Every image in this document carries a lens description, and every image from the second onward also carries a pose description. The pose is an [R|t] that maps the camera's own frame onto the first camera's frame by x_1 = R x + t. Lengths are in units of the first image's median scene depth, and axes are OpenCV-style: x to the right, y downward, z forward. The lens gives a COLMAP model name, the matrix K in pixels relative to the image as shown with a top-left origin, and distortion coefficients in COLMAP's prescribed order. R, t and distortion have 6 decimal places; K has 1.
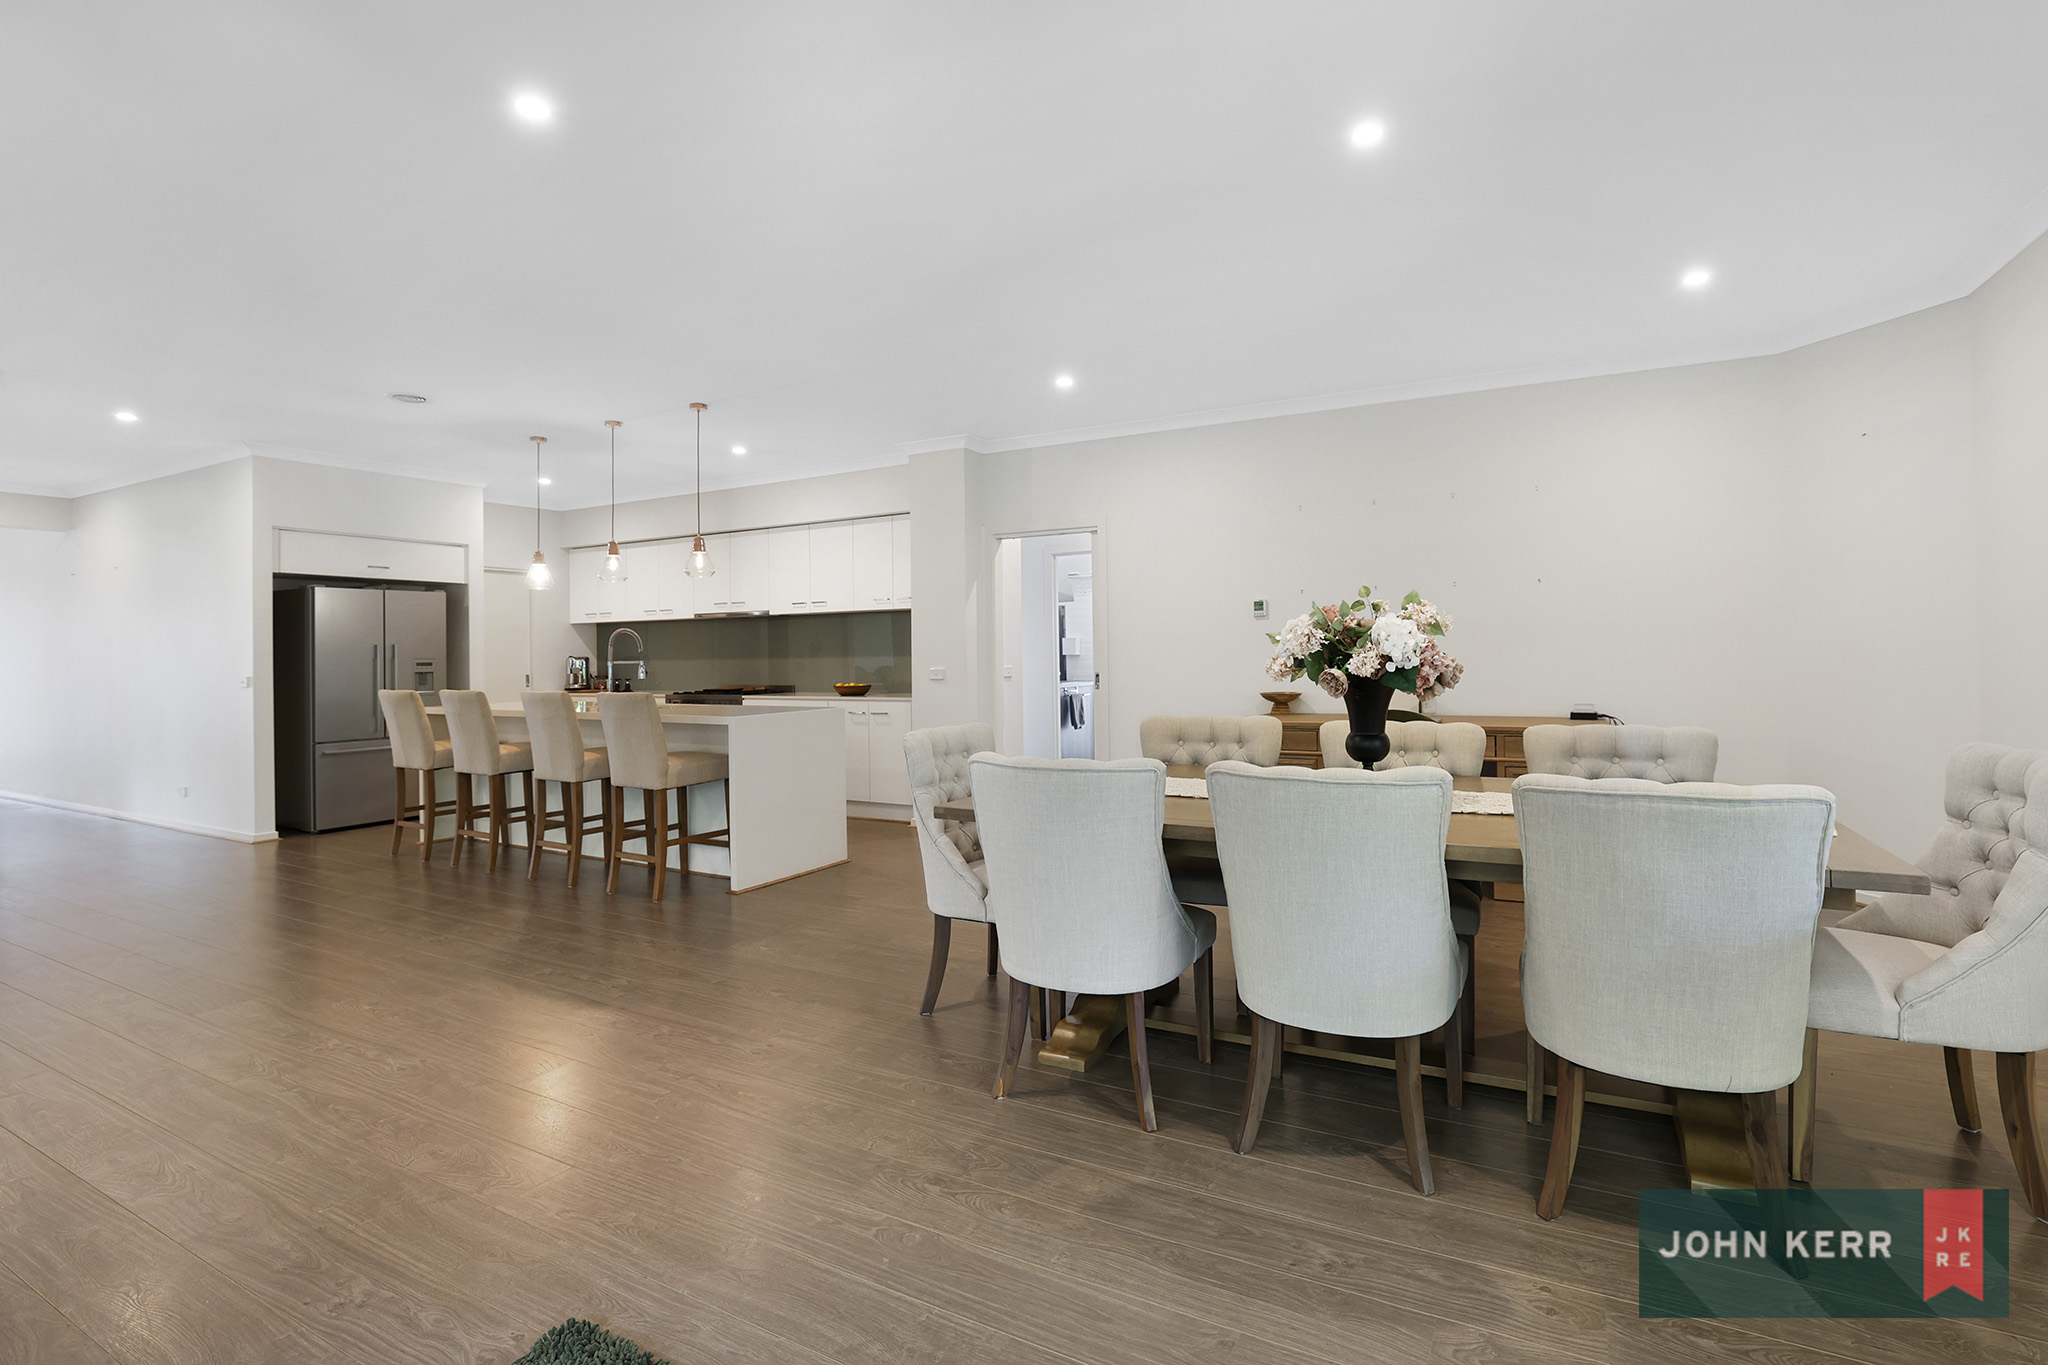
lens RADIAL K [[928.0, 0, 1020.0], [0, 928.0, 654.4], [0, 0, 1]] dist [-0.009281, 0.004220]
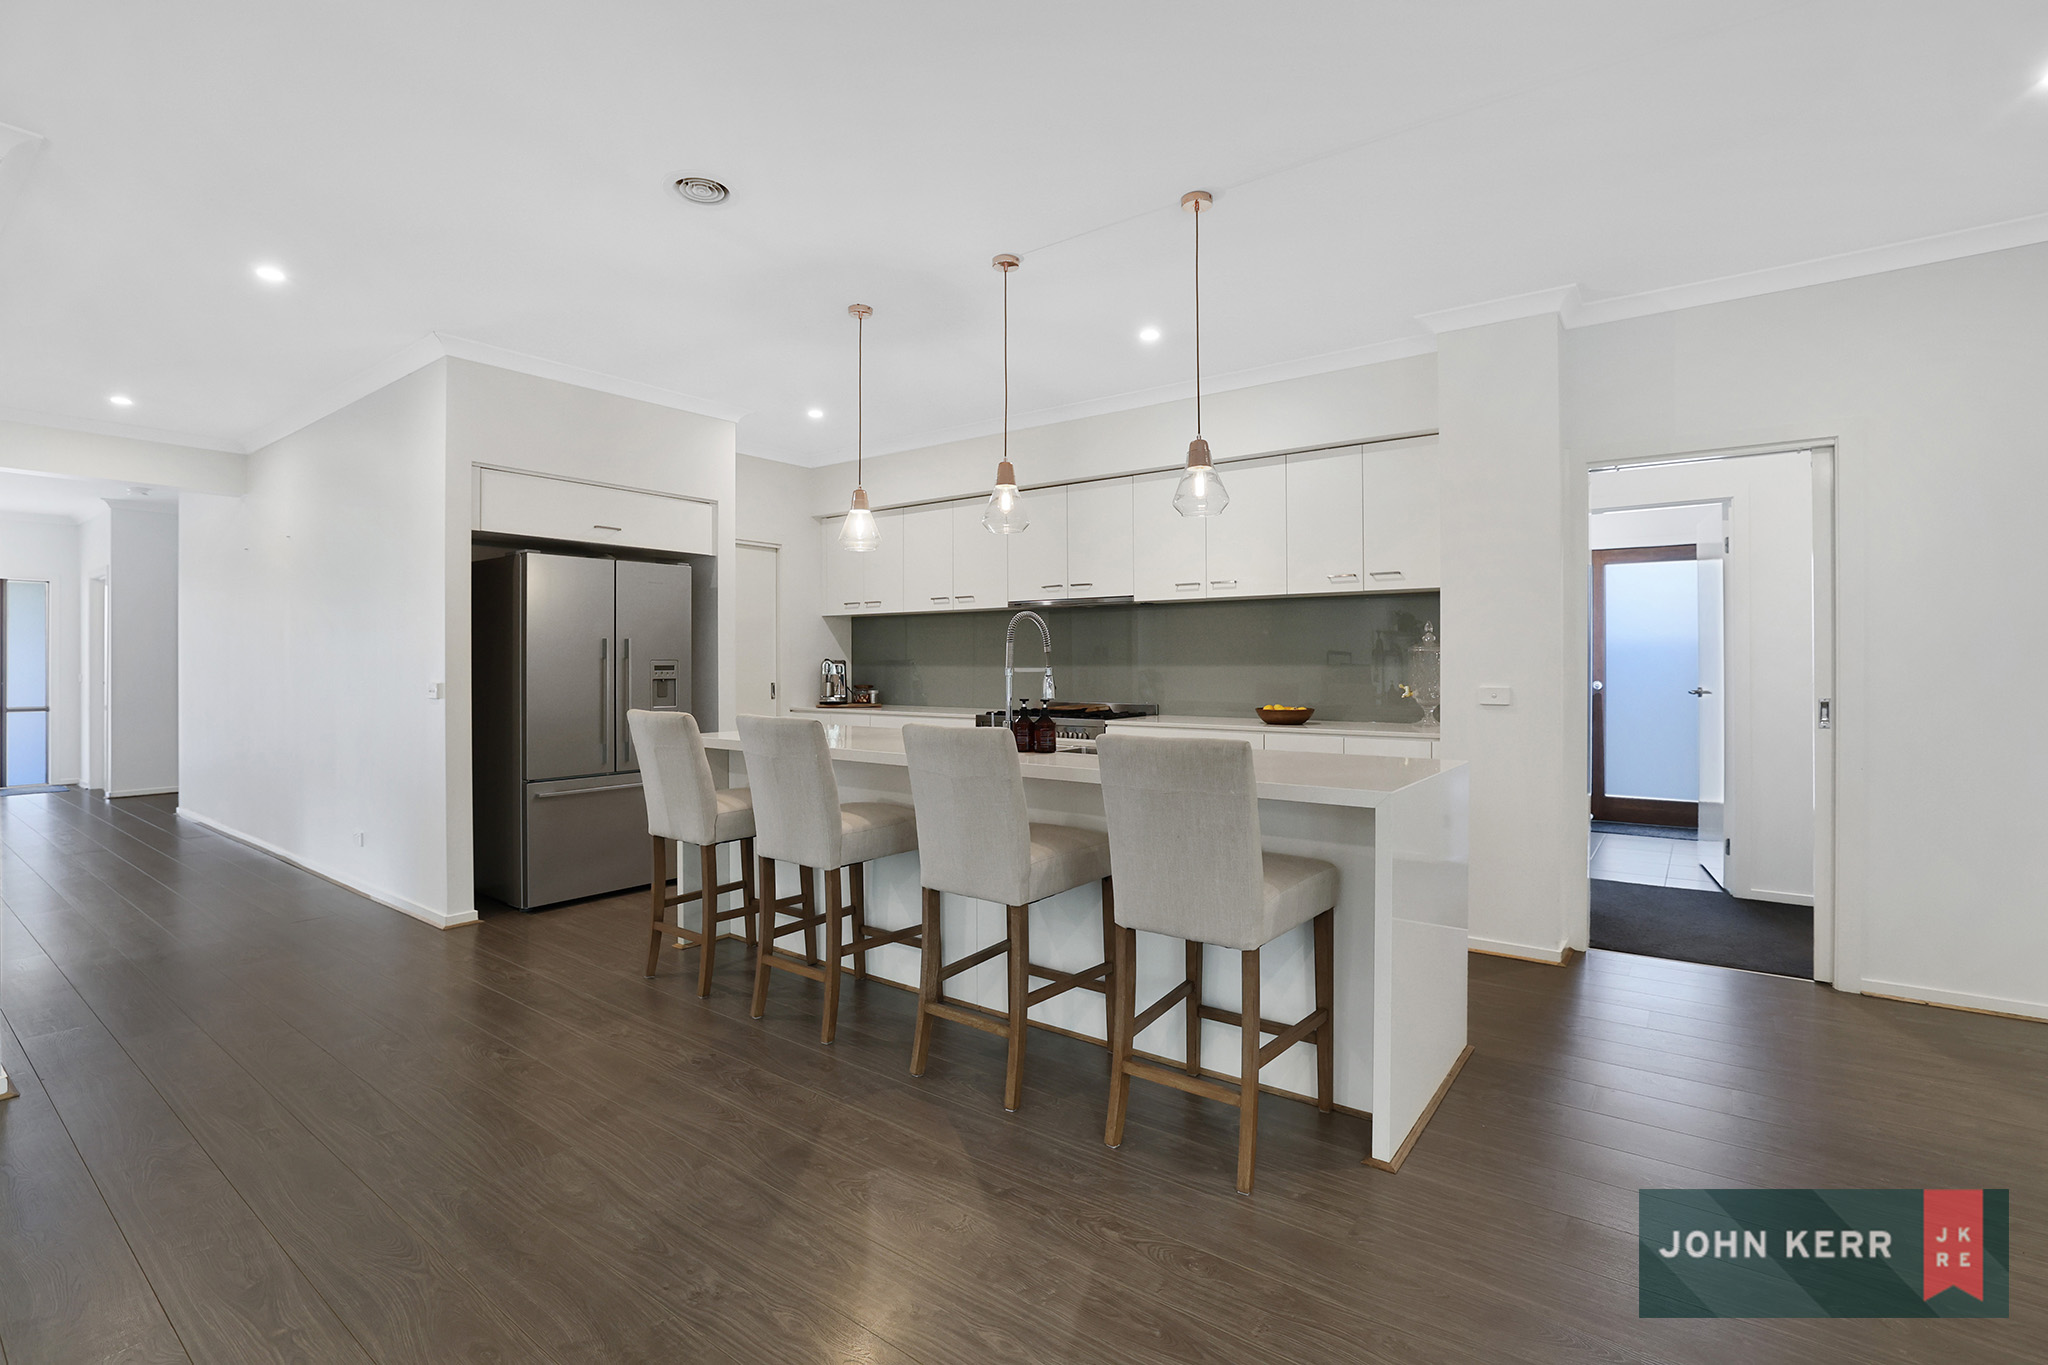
lens RADIAL K [[928.0, 0, 1029.9], [0, 928.0, 673.6], [0, 0, 1]] dist [-0.009281, 0.004220]
pose [[0.990884, 0.014809, -0.133903, -0.278464], [-0.013000, 0.999812, 0.014372, 0.001755], [0.134091, -0.012500, 0.990890, 0.341607]]
